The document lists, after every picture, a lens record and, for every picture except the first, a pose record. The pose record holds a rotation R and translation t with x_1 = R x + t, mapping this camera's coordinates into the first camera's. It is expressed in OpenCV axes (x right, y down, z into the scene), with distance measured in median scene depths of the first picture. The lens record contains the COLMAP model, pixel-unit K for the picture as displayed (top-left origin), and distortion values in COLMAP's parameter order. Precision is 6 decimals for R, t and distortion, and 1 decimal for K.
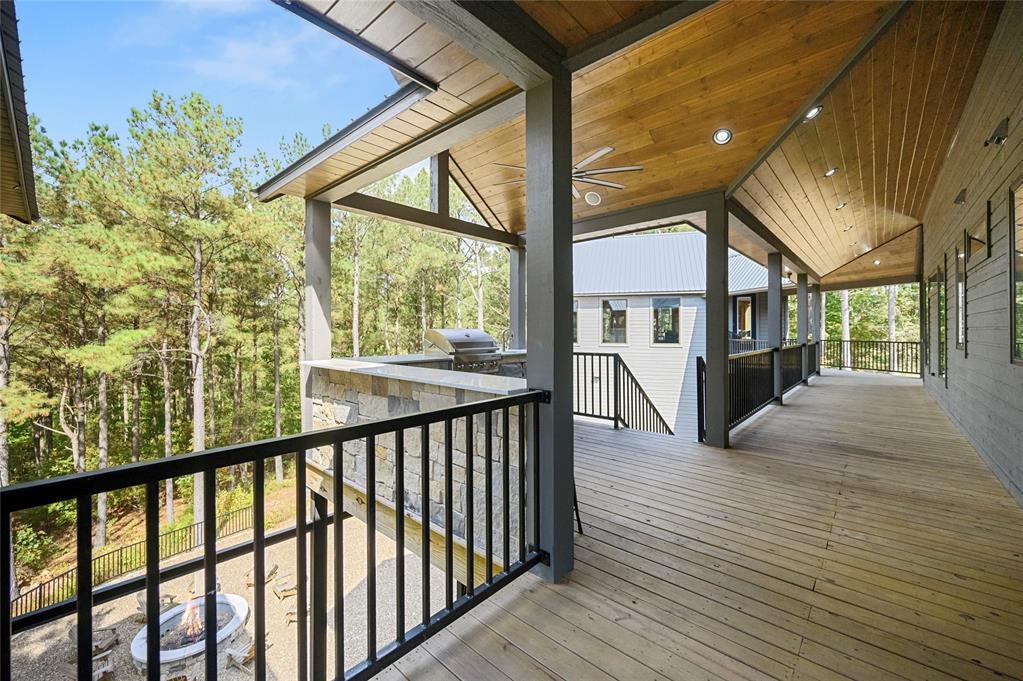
lens RADIAL K [[401.8, 0, 515.1], [0, 401.8, 337.5], [0, 0, 1]] dist [-0.010036, -0.000143]
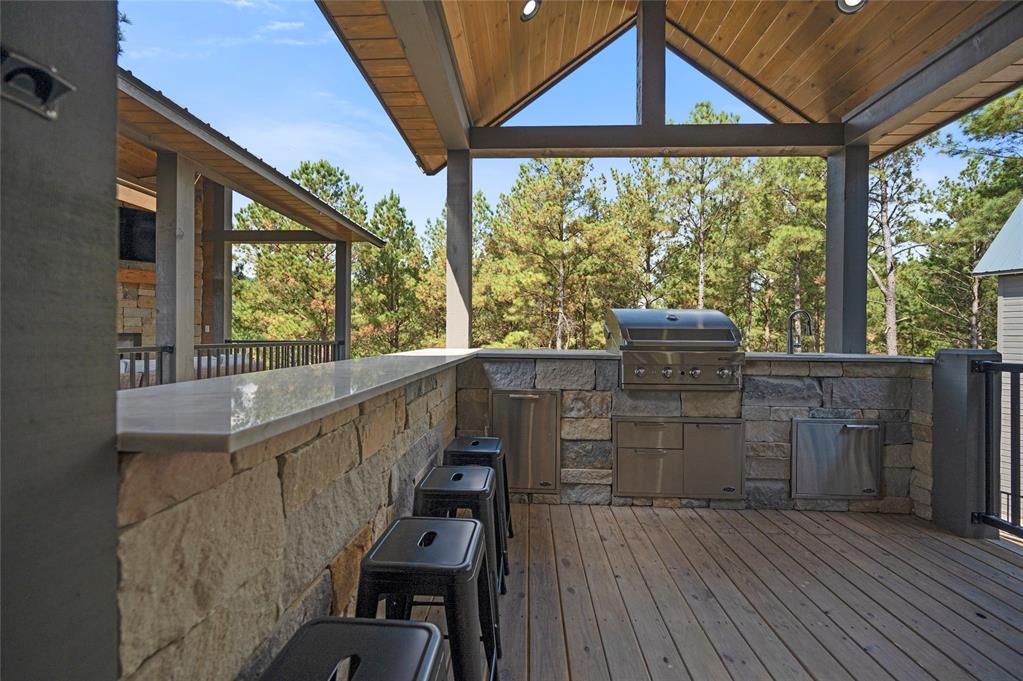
lens RADIAL K [[401.8, 0, 515.1], [0, 401.8, 337.5], [0, 0, 1]] dist [-0.010036, -0.000143]
pose [[0.634330, 0.007539, -0.773025, 0.055883], [-0.023756, 0.999670, -0.009745, 0.010779], [0.772697, 0.024546, 0.634300, 0.164499]]
